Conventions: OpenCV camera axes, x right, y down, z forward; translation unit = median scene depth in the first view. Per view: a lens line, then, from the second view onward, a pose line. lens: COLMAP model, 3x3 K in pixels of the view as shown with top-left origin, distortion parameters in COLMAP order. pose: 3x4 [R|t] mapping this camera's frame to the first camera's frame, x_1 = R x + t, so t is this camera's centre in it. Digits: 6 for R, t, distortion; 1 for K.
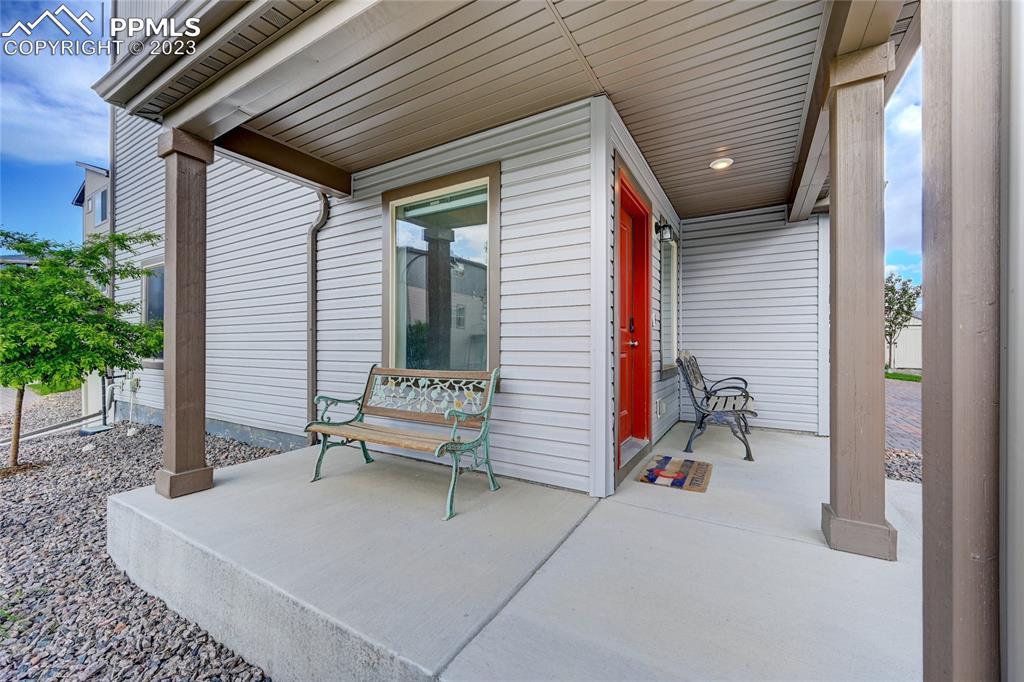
lens RADIAL K [[399.8, 0, 514.0], [0, 399.8, 343.0], [0, 0, 1]] dist [-0.012017, -0.000080]
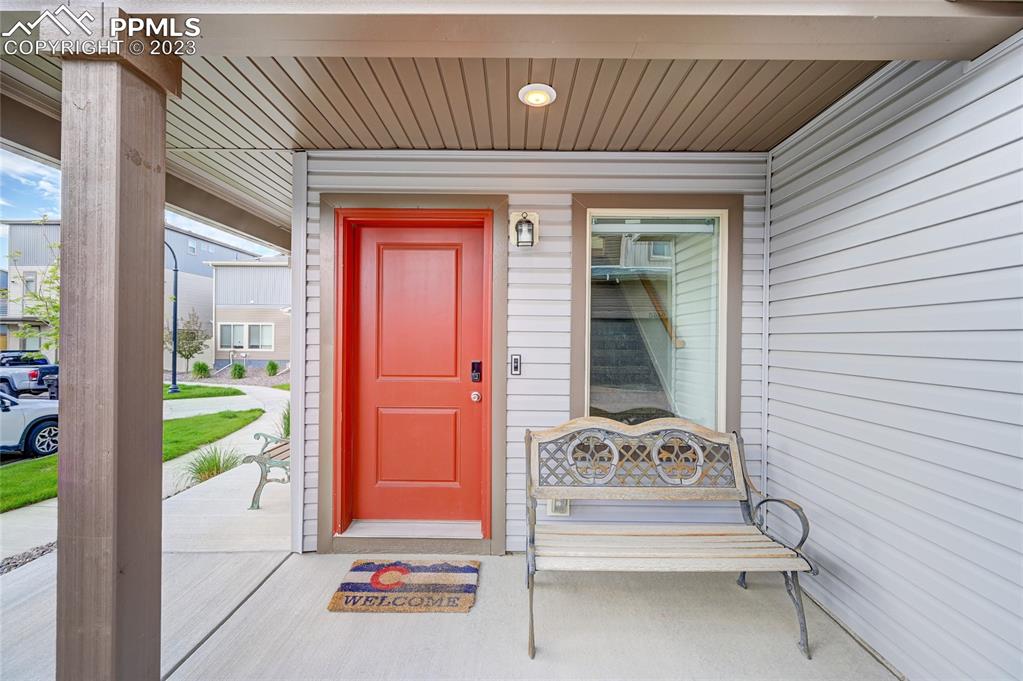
lens RADIAL K [[399.4, 0, 512.6], [0, 399.4, 338.2], [0, 0, 1]] dist [-0.012017, -0.000080]
pose [[0.509475, 0.003781, -0.860477, 1.137829], [-0.003305, 0.999992, 0.002437, -0.129873], [0.860479, 0.001602, 0.509483, 0.798374]]
